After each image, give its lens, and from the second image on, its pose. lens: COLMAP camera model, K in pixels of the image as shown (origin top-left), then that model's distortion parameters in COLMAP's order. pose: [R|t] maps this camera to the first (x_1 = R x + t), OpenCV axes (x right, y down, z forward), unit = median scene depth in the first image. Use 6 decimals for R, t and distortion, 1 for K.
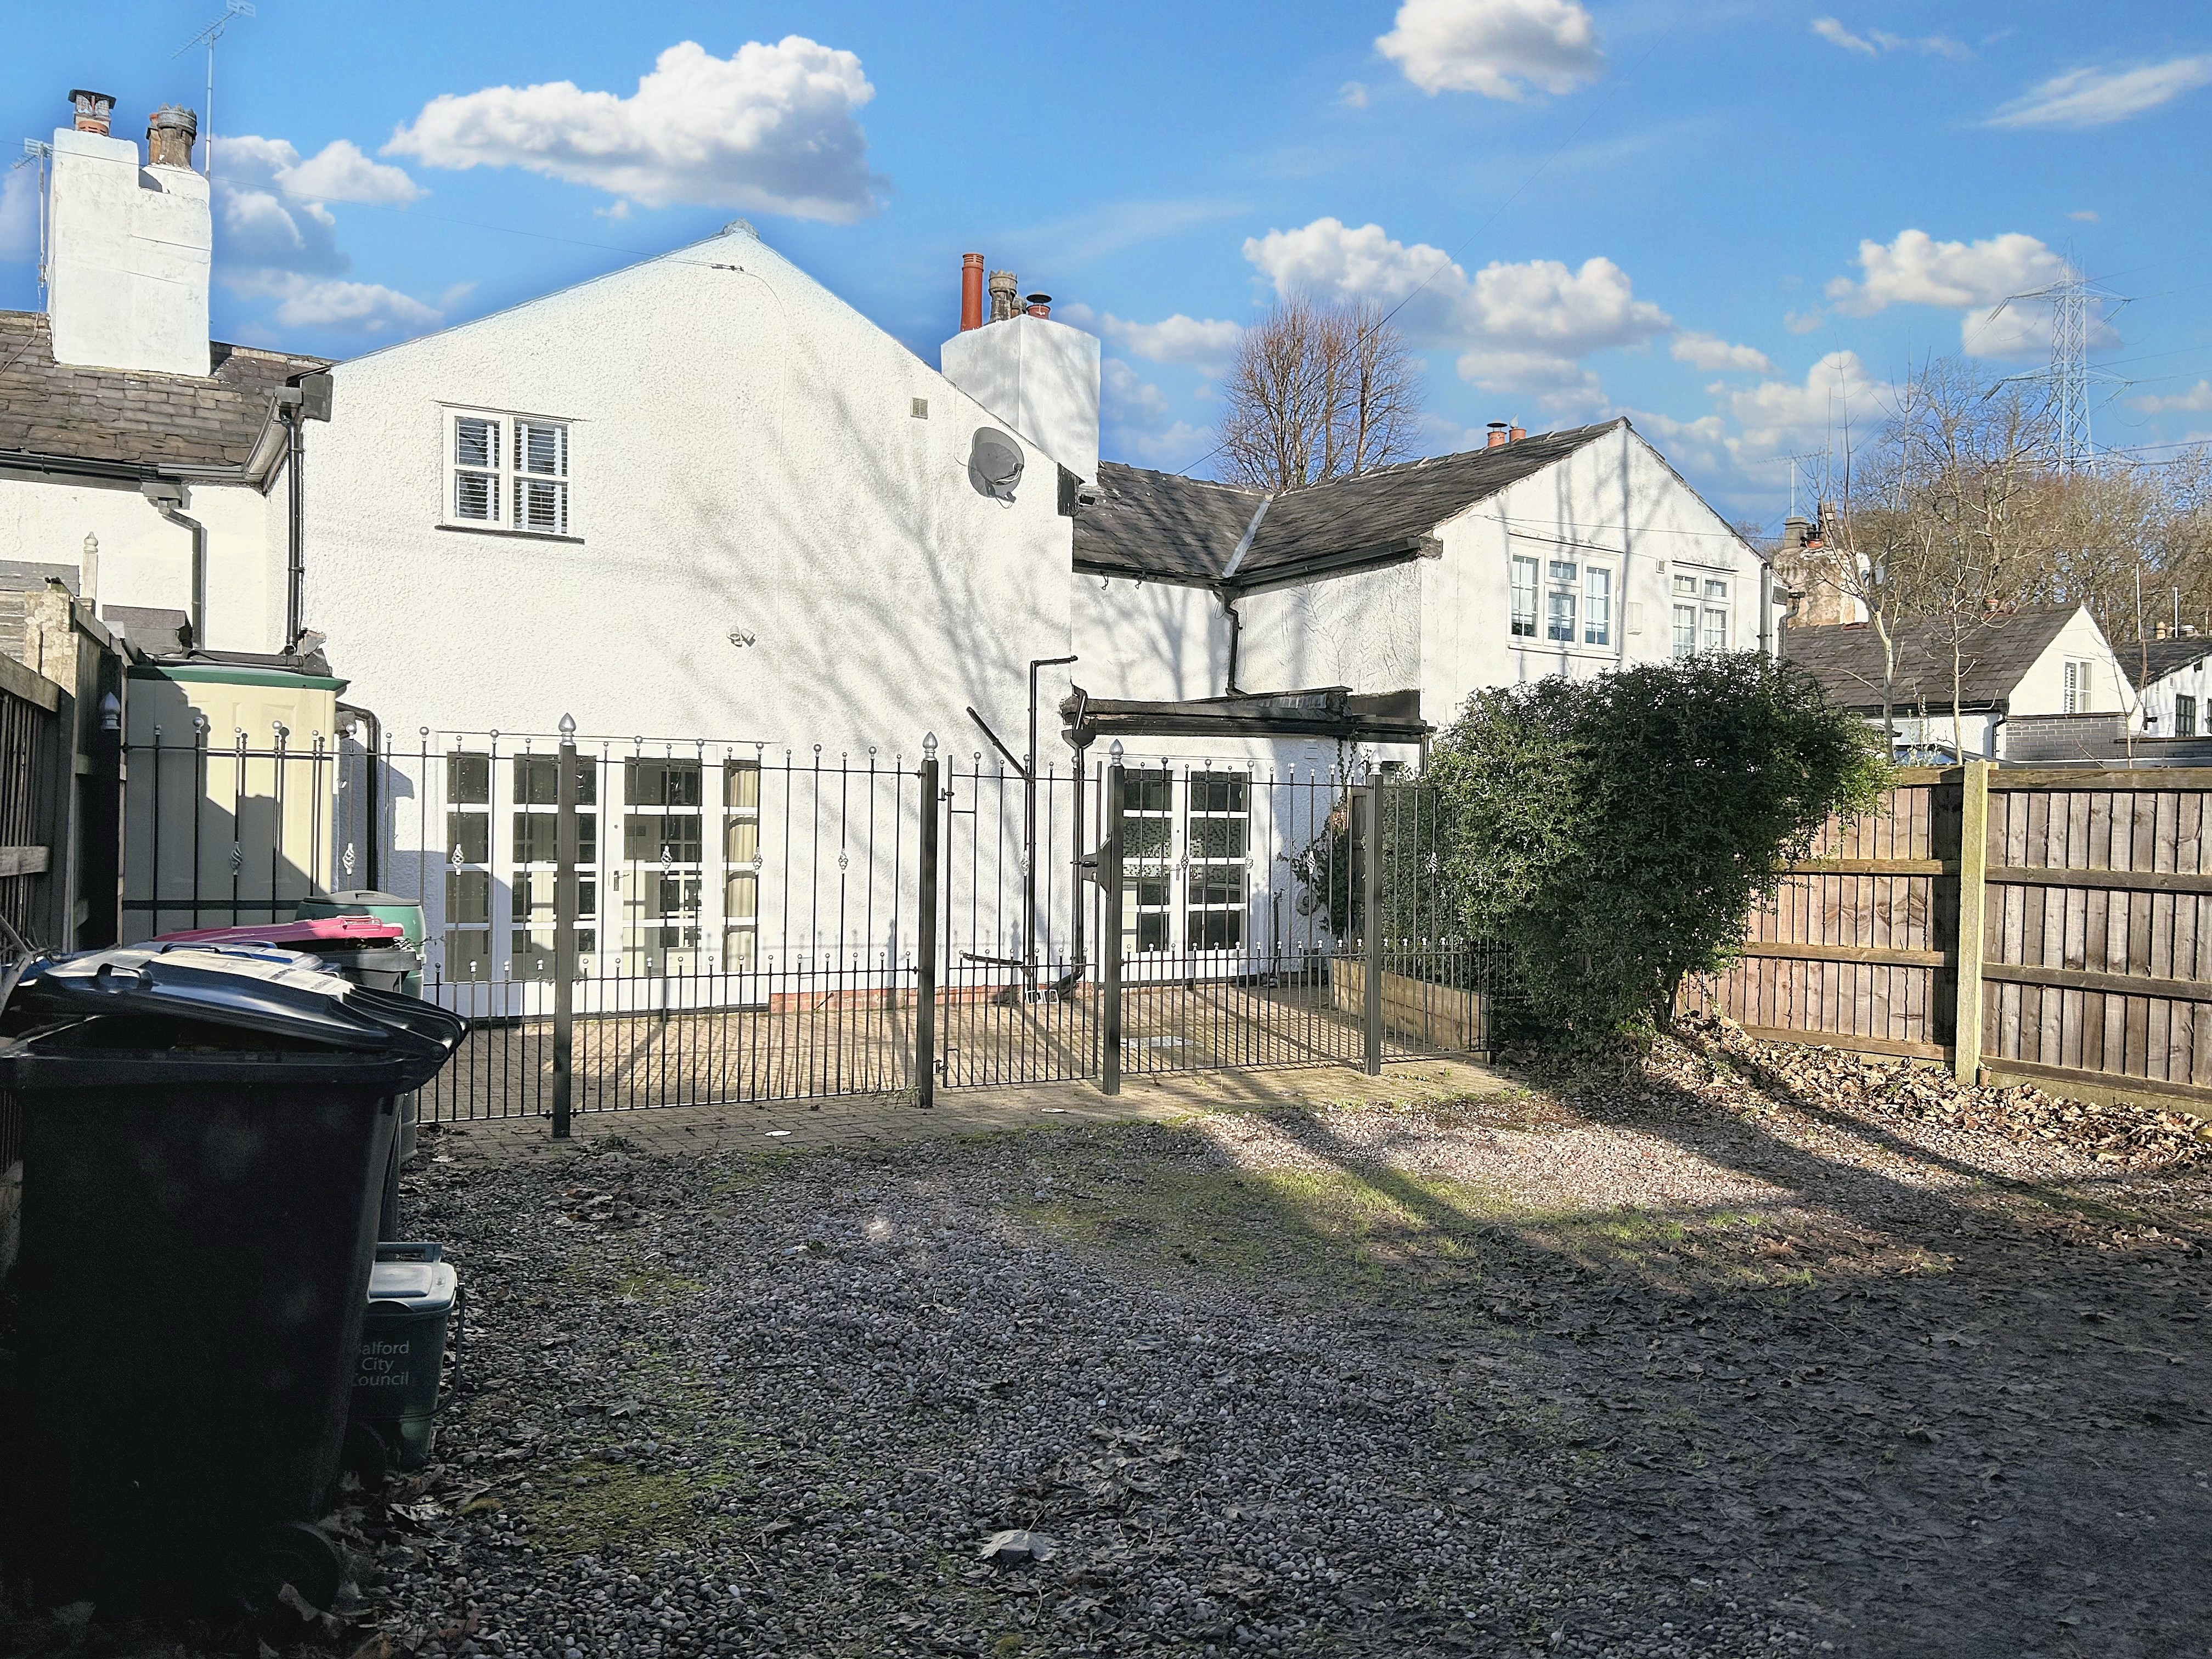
lens RADIAL K [[1662.3, 0, 1106.0], [0, 1662.3, 829.5], [0, 0, 1]] dist [0.039853, -0.036716]
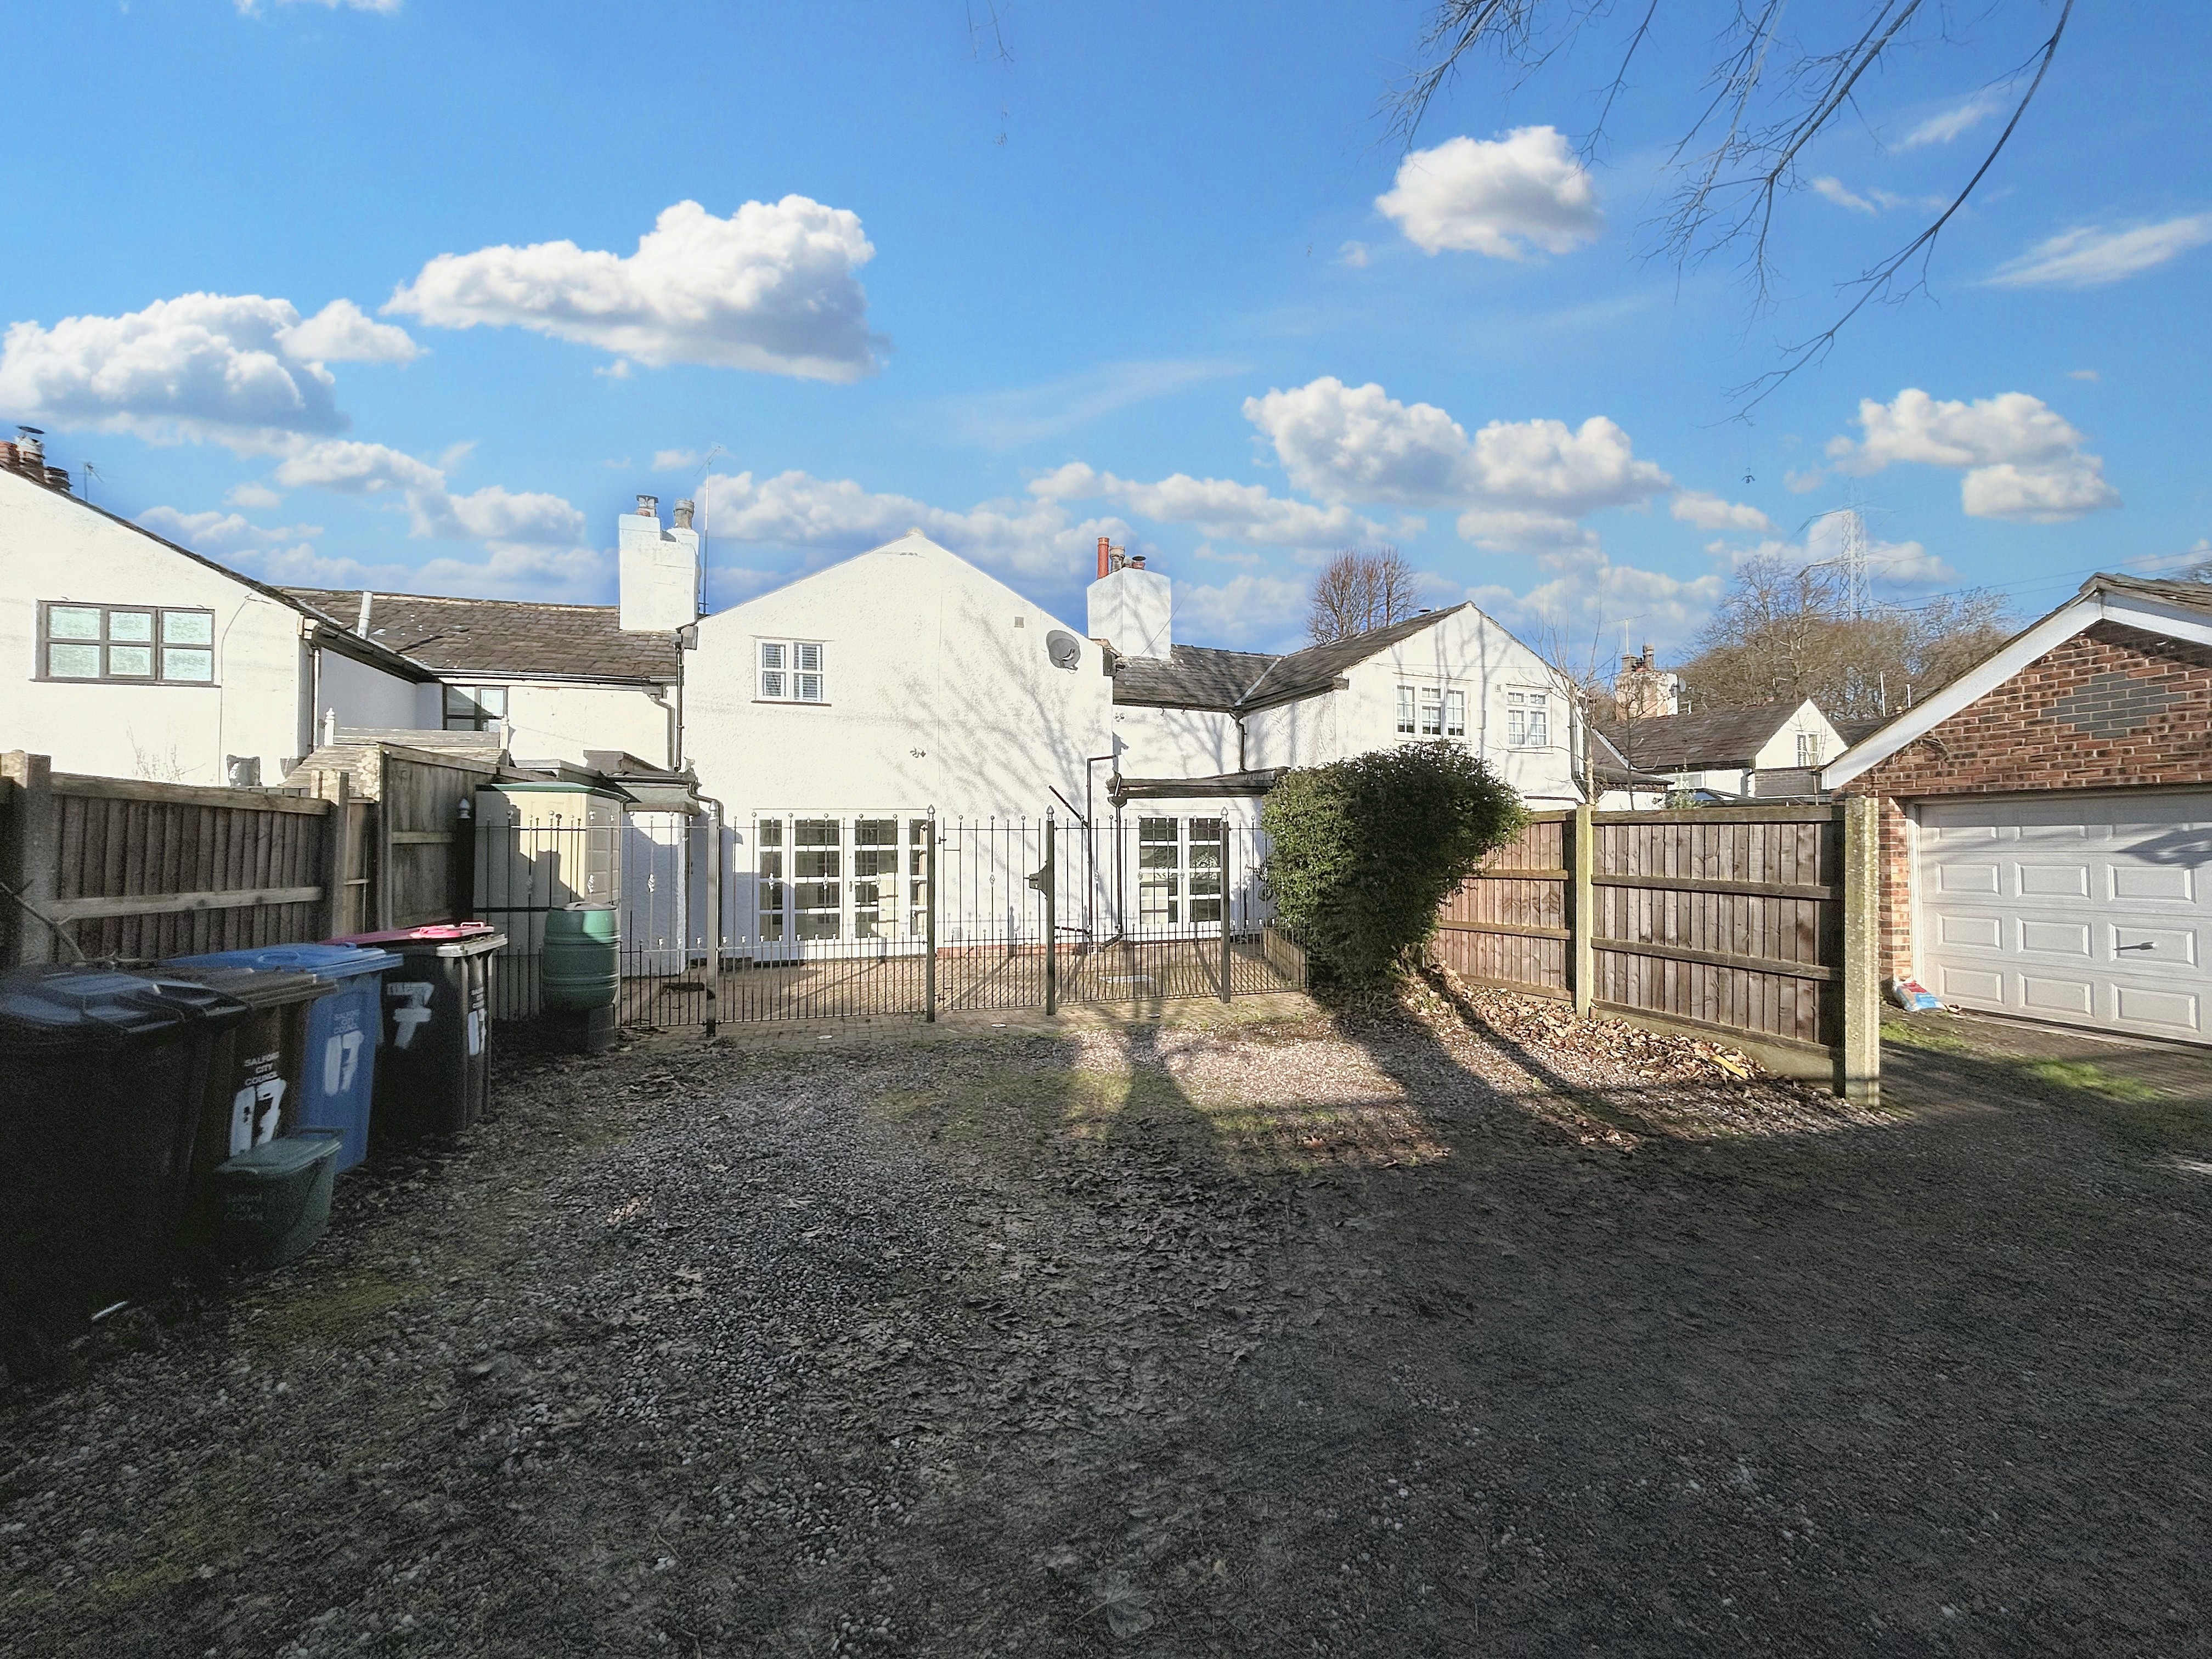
lens RADIAL K [[888.7, 0, 1107.9], [0, 888.7, 830.6], [0, 0, 1]] dist [-0.001641, 0.000616]
pose [[0.981336, -0.021668, -0.191076, 0.177716], [0.018292, 0.999644, -0.019413, -0.007227], [0.191429, 0.015555, 0.981383, 0.086150]]
